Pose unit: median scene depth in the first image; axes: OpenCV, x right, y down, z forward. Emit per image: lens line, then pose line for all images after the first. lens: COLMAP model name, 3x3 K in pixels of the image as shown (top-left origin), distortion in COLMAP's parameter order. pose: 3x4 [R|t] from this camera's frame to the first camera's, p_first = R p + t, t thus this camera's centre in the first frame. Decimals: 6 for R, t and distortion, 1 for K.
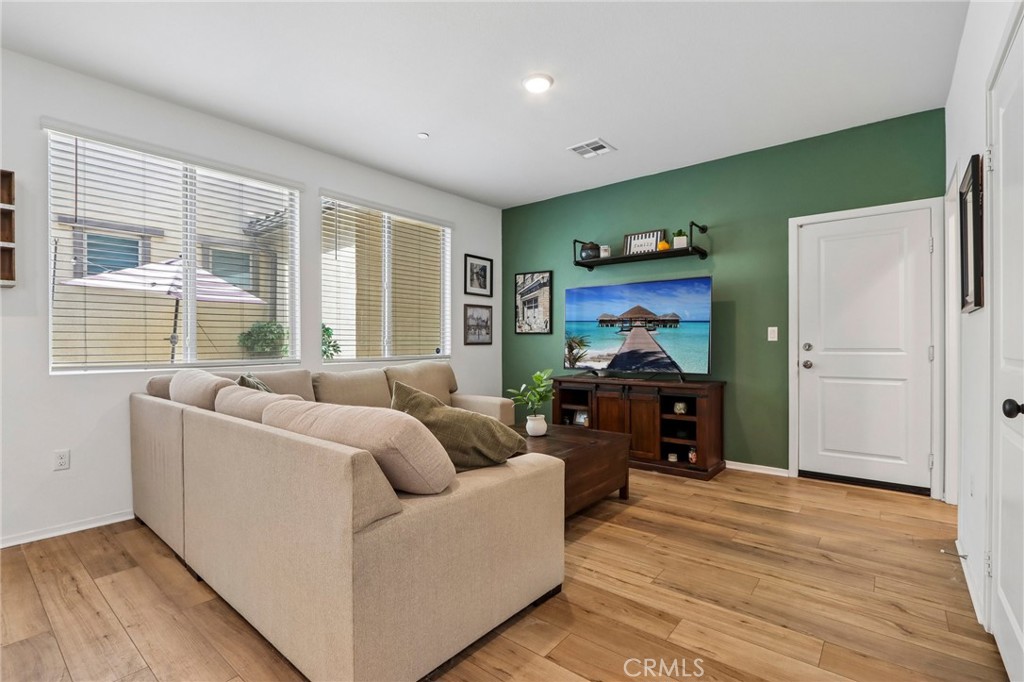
lens RADIAL K [[472.0, 0, 509.5], [0, 472.0, 343.6], [0, 0, 1]] dist [-0.012458, 0.000960]
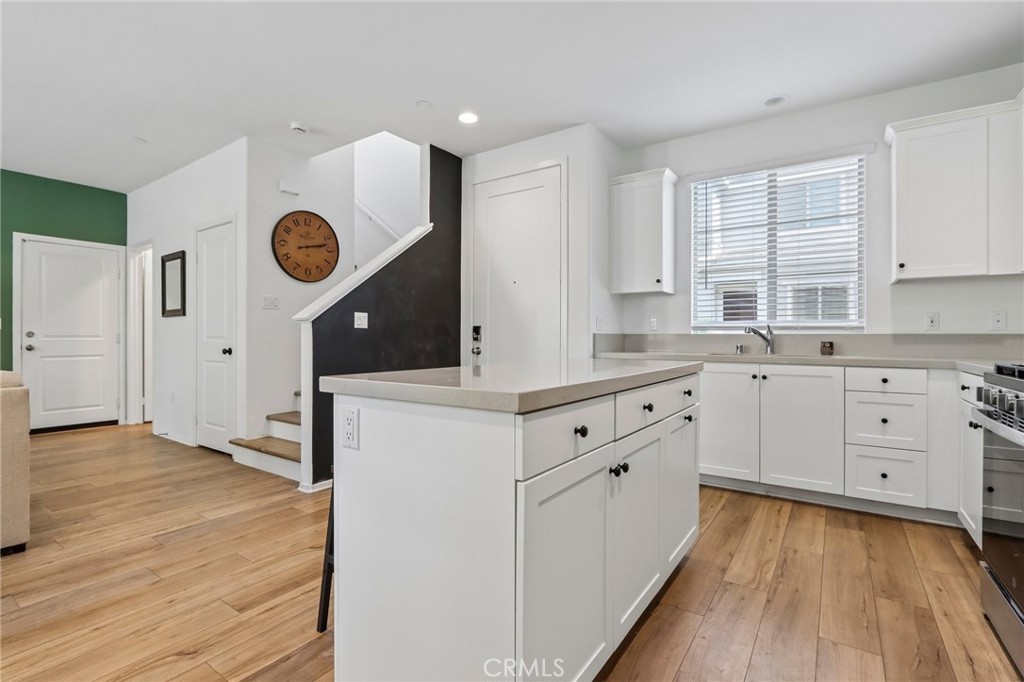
lens RADIAL K [[473.0, 0, 507.3], [0, 473.0, 339.5], [0, 0, 1]] dist [-0.011365, 0.000992]
pose [[-0.075516, -0.001522, 0.997143, -0.558395], [-0.000953, 0.999998, 0.001454, 0.012992], [-0.997144, -0.000841, -0.075517, -0.165148]]
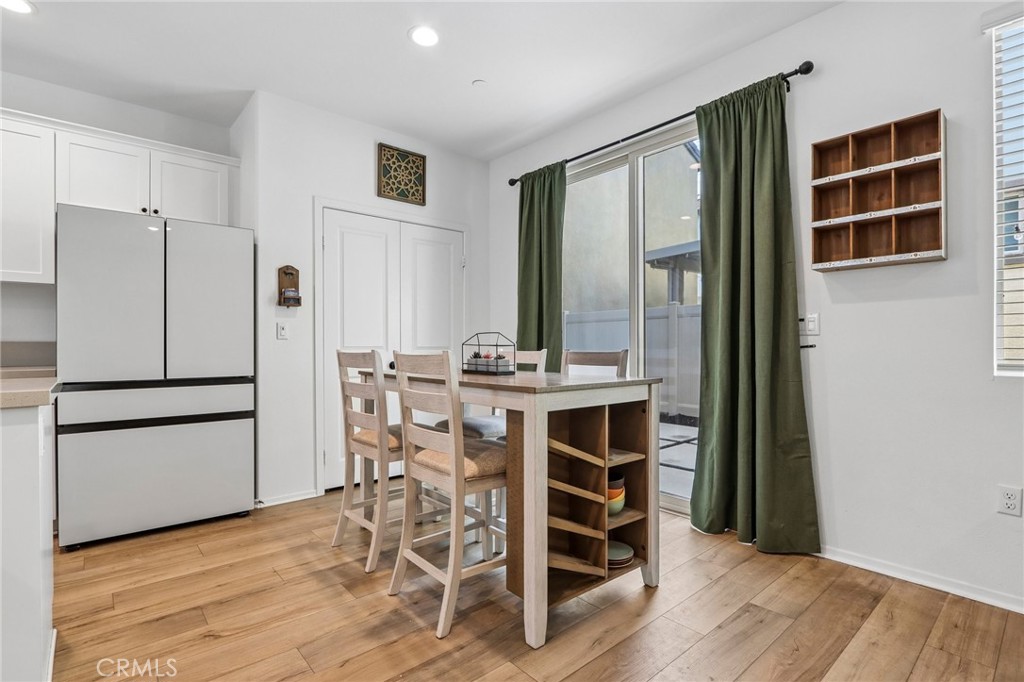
lens RADIAL K [[489.7, 0, 510.2], [0, 489.7, 347.8], [0, 0, 1]] dist [-0.016624, 0.000003]
pose [[-0.169795, 0.006500, -0.985458, -0.074095], [-0.000204, 0.999978, 0.006631, 0.010669], [0.985479, 0.001327, -0.169790, 0.207591]]
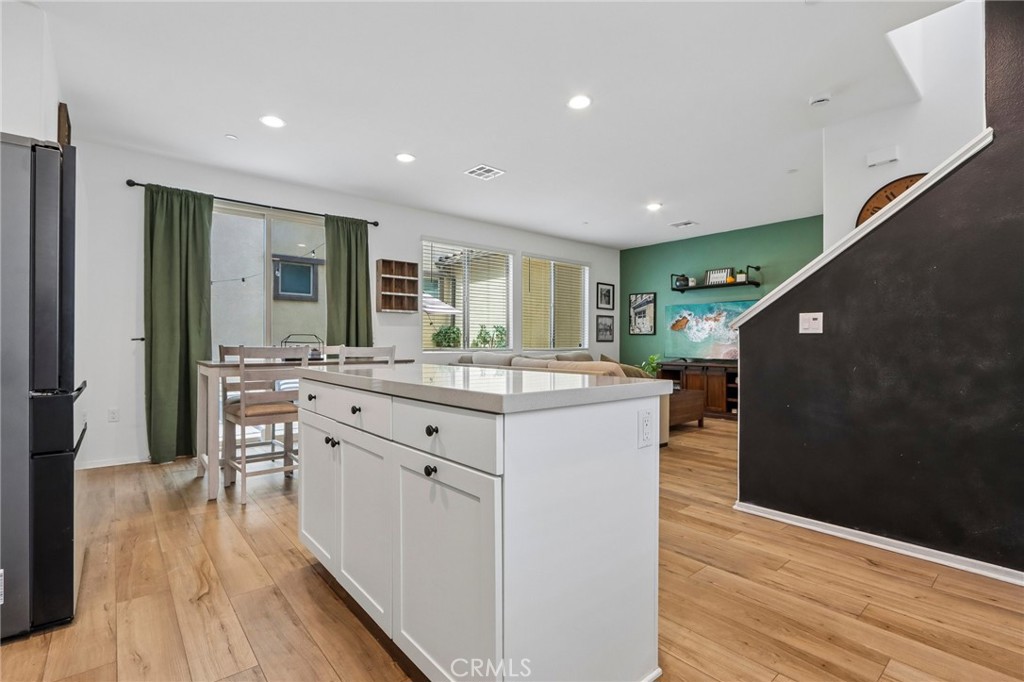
lens RADIAL K [[472.0, 0, 509.5], [0, 472.0, 343.6], [0, 0, 1]] dist [-0.012458, 0.000960]
pose [[0.983032, 0.005560, -0.183351, -0.094472], [-0.005724, 0.999984, -0.000365, 0.011445], [0.183346, 0.001408, 0.983047, -0.579863]]
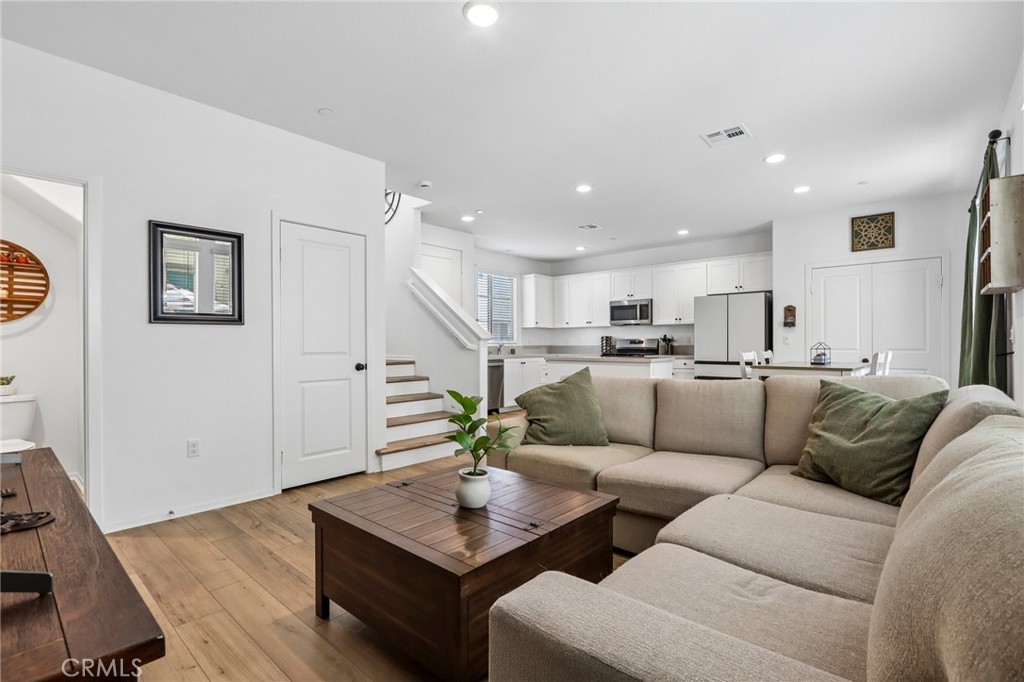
lens RADIAL K [[472.0, 0, 509.5], [0, 472.0, 343.6], [0, 0, 1]] dist [-0.012458, 0.000960]
pose [[-0.999074, 0.005854, 0.042620, -0.009050], [0.005888, 0.999982, 0.000668, -0.002849], [-0.042615, 0.000919, -0.999091, 1.012283]]
